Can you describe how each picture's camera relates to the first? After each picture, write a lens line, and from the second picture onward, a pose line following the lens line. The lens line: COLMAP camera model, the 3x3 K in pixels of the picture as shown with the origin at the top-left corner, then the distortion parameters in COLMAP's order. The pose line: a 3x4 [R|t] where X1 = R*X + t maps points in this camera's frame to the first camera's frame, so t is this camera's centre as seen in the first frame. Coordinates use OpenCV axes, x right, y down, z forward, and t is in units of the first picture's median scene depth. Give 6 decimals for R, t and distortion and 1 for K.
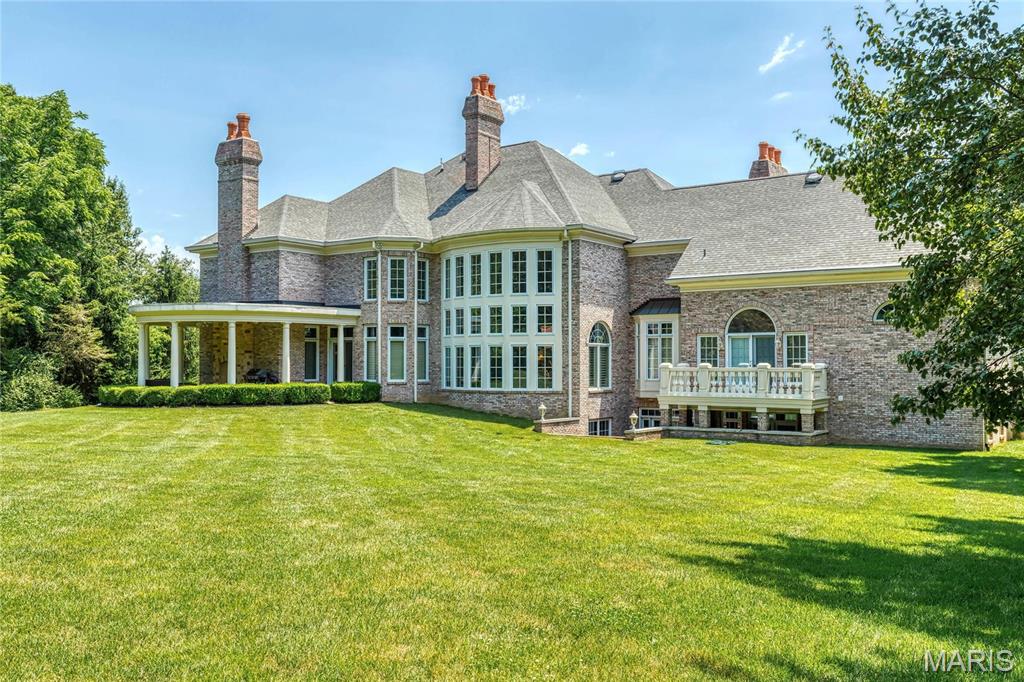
lens RADIAL K [[956.7, 0, 512.0], [0, 956.7, 341.0], [0, 0, 1]] dist [0.002842, -0.000289]
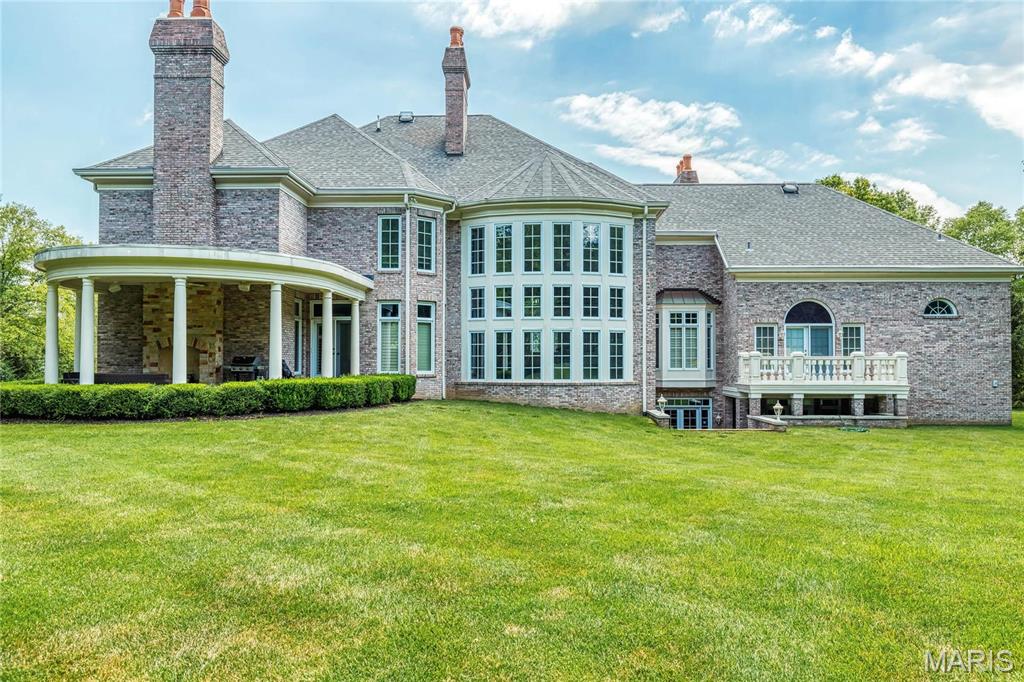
lens RADIAL K [[718.0, 0, 517.8], [0, 718.0, 355.5], [0, 0, 1]] dist [-0.003523, -0.000304]
pose [[0.819231, 0.005510, 0.573437, -0.431571], [-0.015268, 0.999809, 0.012206, 0.020406], [-0.573261, -0.018755, 0.819158, 0.495315]]
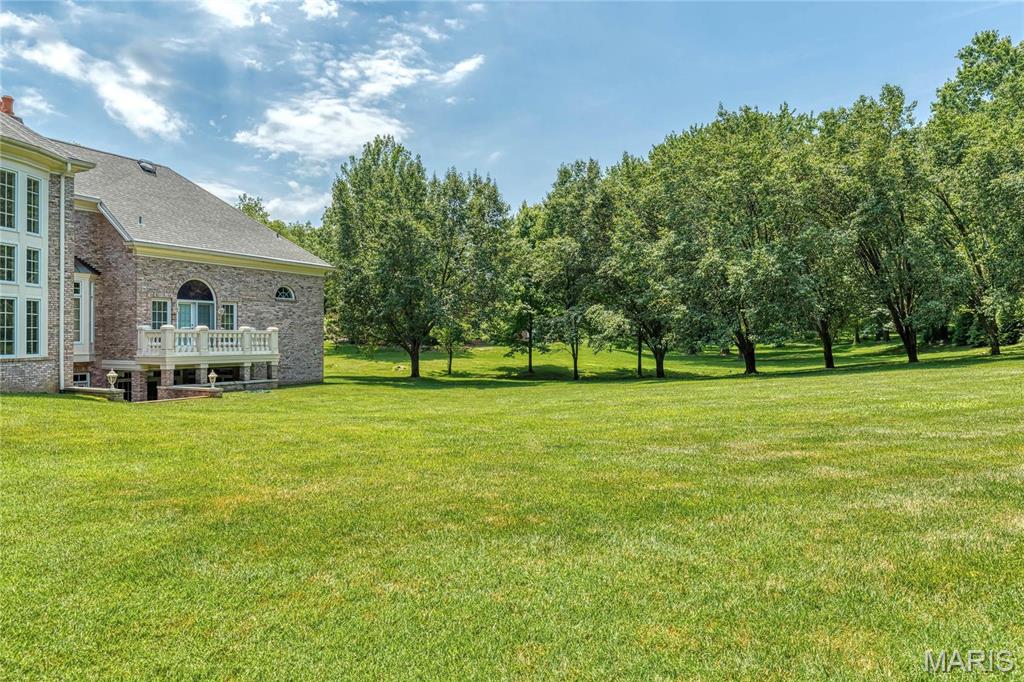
lens RADIAL K [[690.0, 0, 512.0], [0, 690.0, 341.0], [0, 0, 1]] dist [-0.004557, -0.002728]
pose [[-0.160247, -0.004387, 0.987067, -0.588248], [-0.025521, 0.999674, 0.000299, 0.028502], [-0.986747, -0.025143, -0.160307, 0.699014]]
